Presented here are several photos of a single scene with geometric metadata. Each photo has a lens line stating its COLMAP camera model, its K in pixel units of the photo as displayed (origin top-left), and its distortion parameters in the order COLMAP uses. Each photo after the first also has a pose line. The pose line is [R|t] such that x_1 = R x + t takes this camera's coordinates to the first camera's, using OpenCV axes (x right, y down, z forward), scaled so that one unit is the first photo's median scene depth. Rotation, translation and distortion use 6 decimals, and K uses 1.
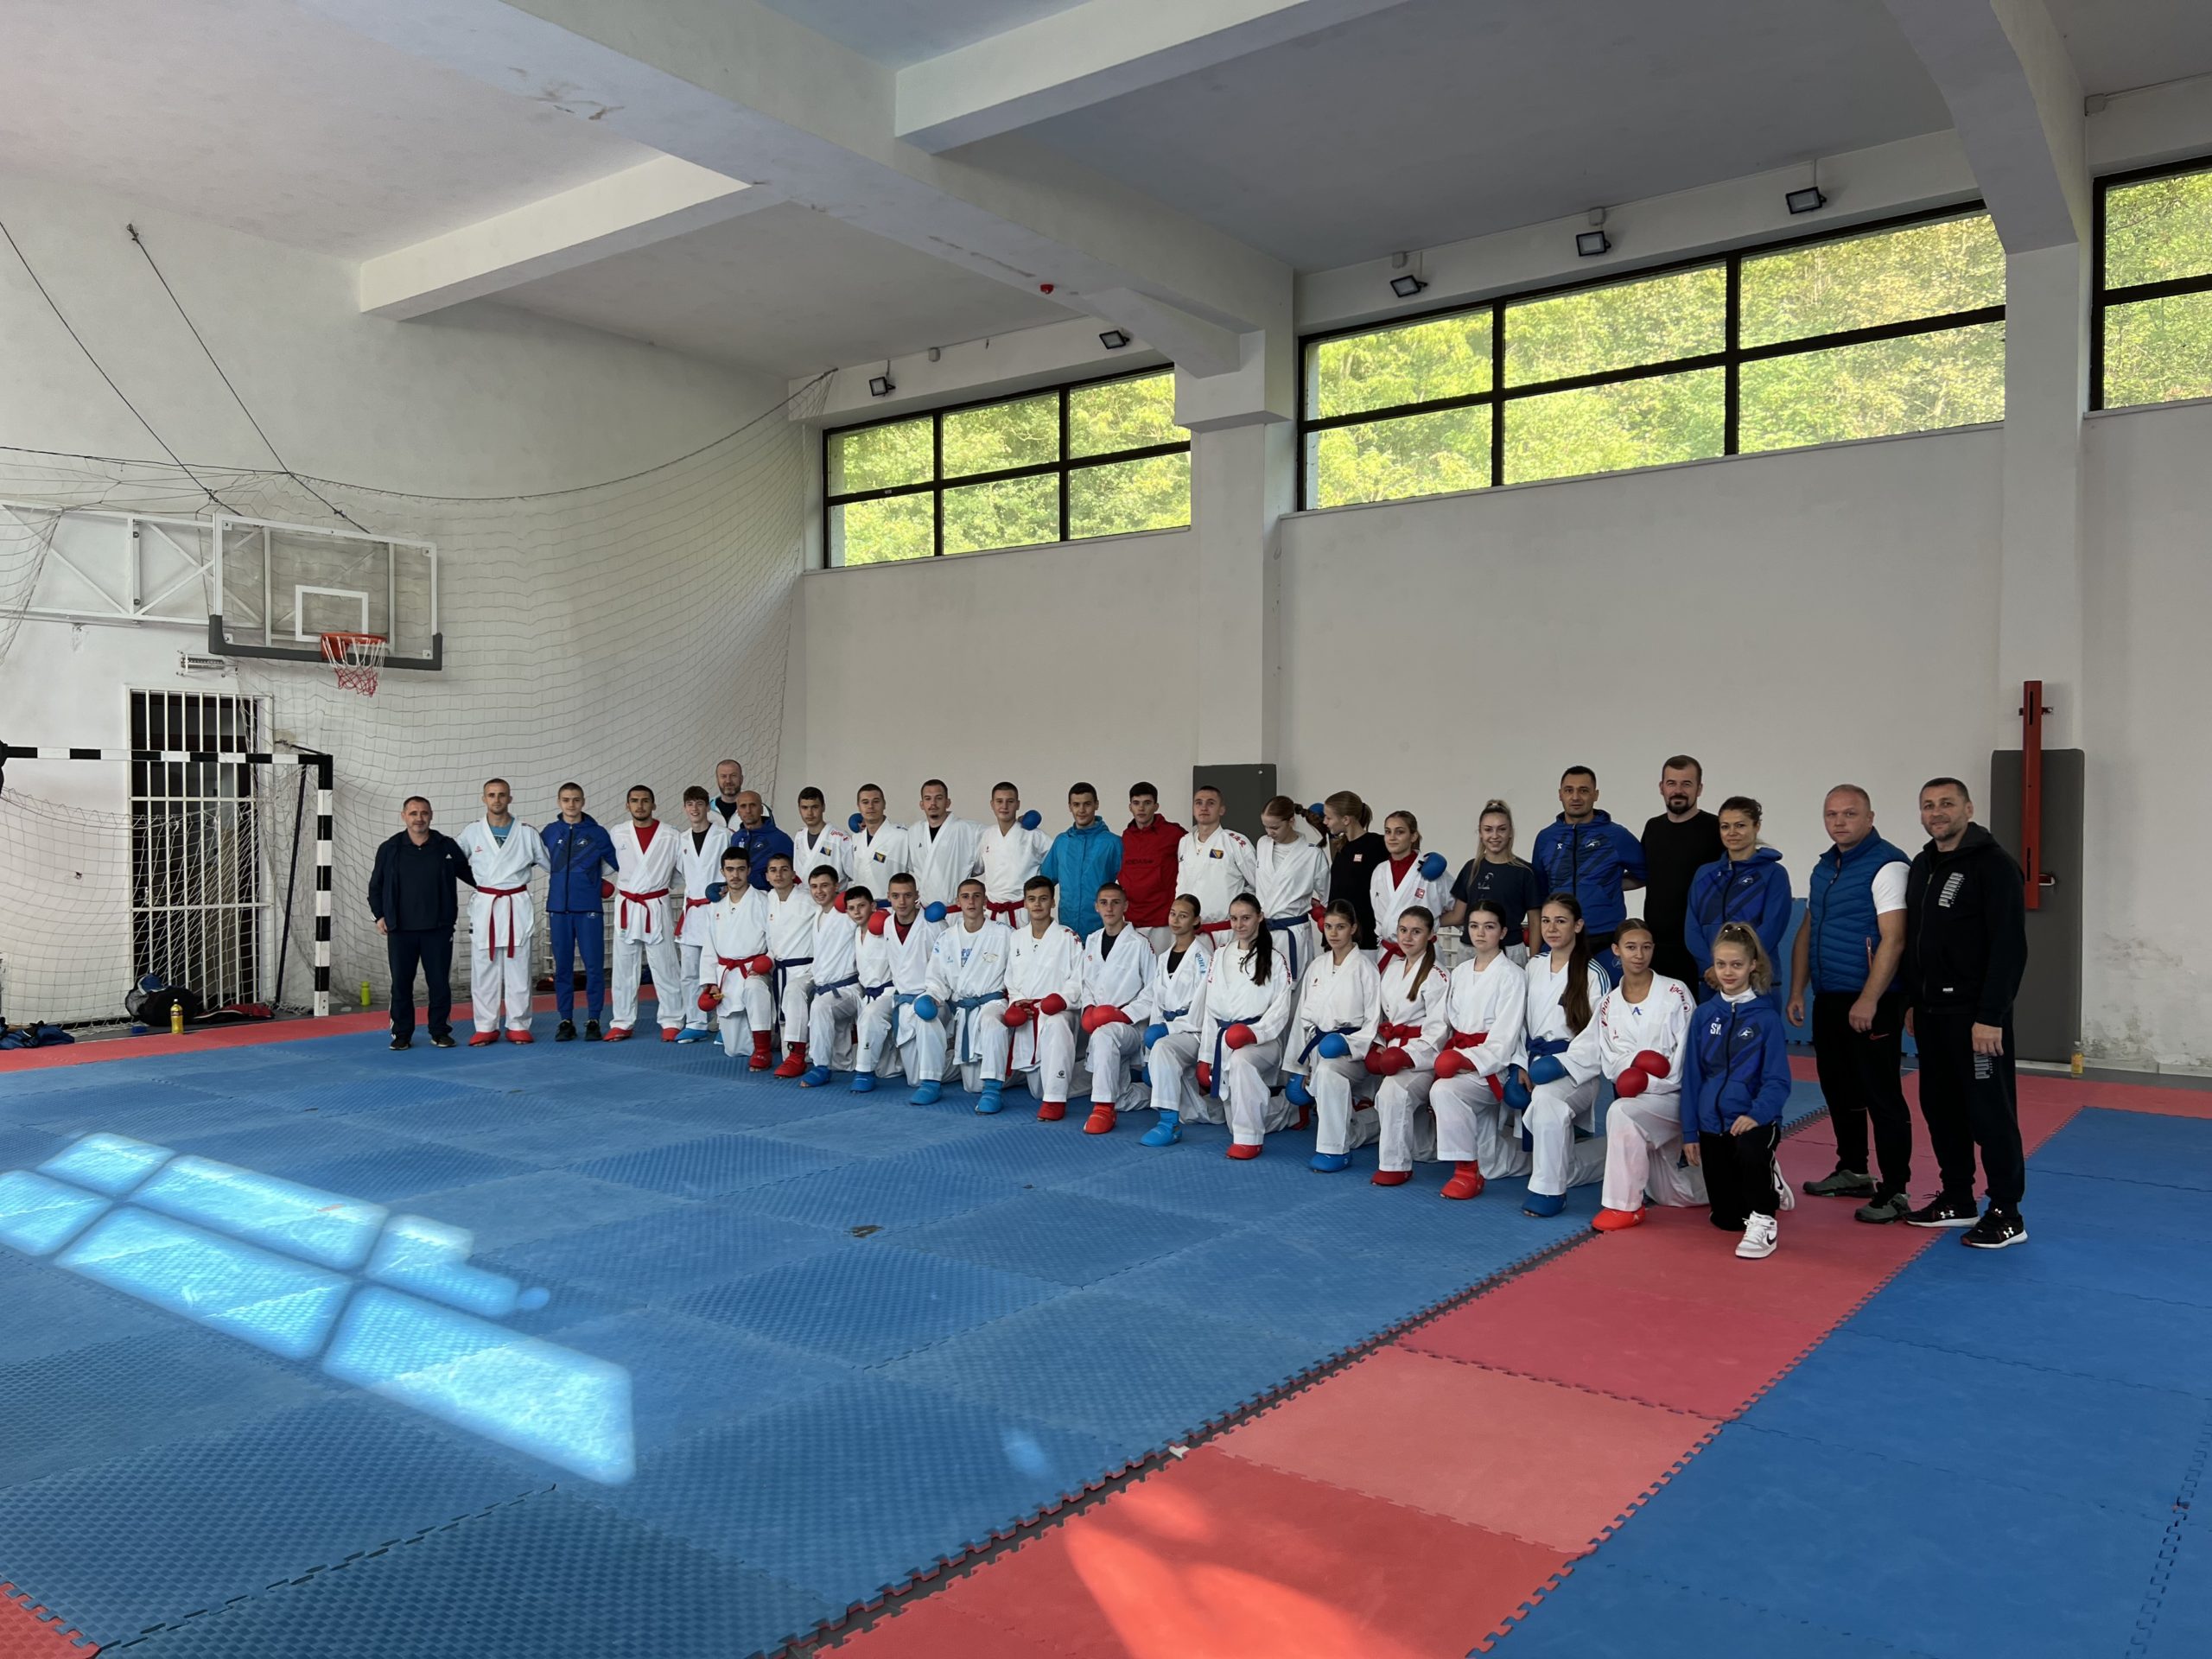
lens RADIAL K [[1663.3, 0, 1125.5], [0, 1663.3, 817.3], [0, 0, 1]] dist [0.076701, -0.080042]
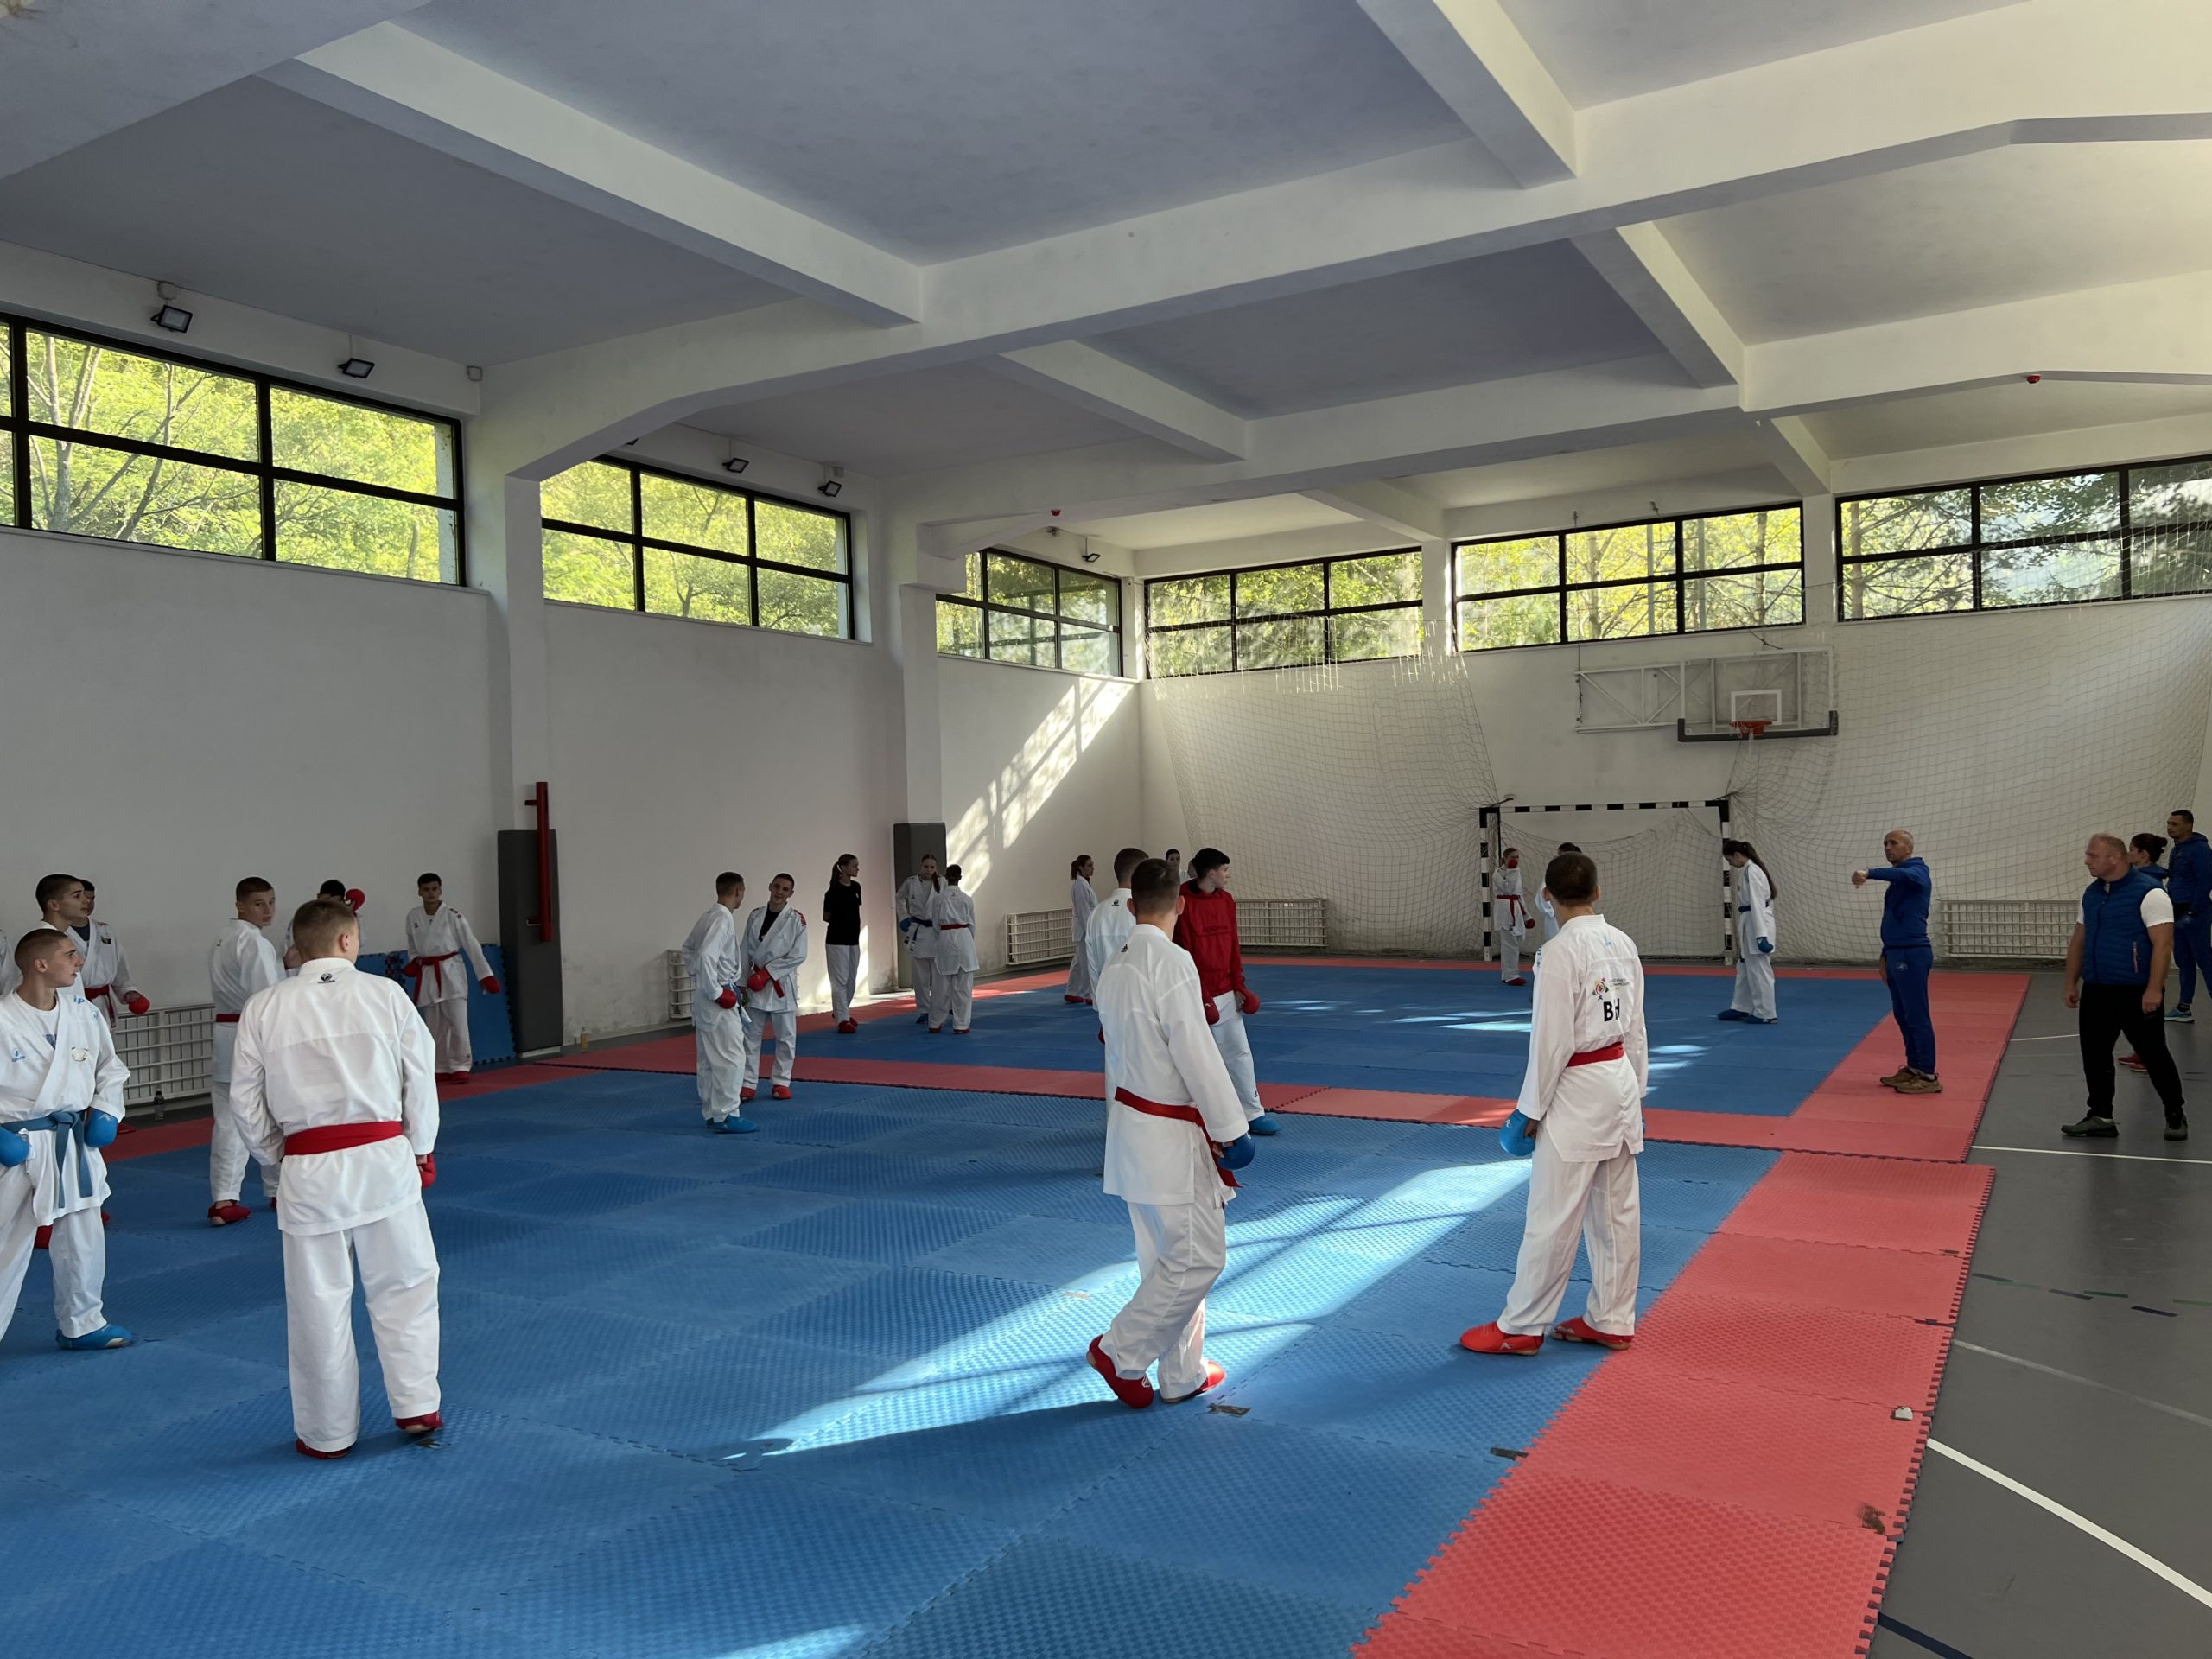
lens RADIAL K [[1663.3, 0, 1122.0], [0, 1663.3, 842.0], [0, 0, 1]] dist [0.076701, -0.080042]
pose [[-0.125882, 0.004458, 0.992035, -0.887445], [0.047753, 0.998858, 0.001571, -0.002869], [-0.990895, 0.047570, -0.125951, 0.646196]]
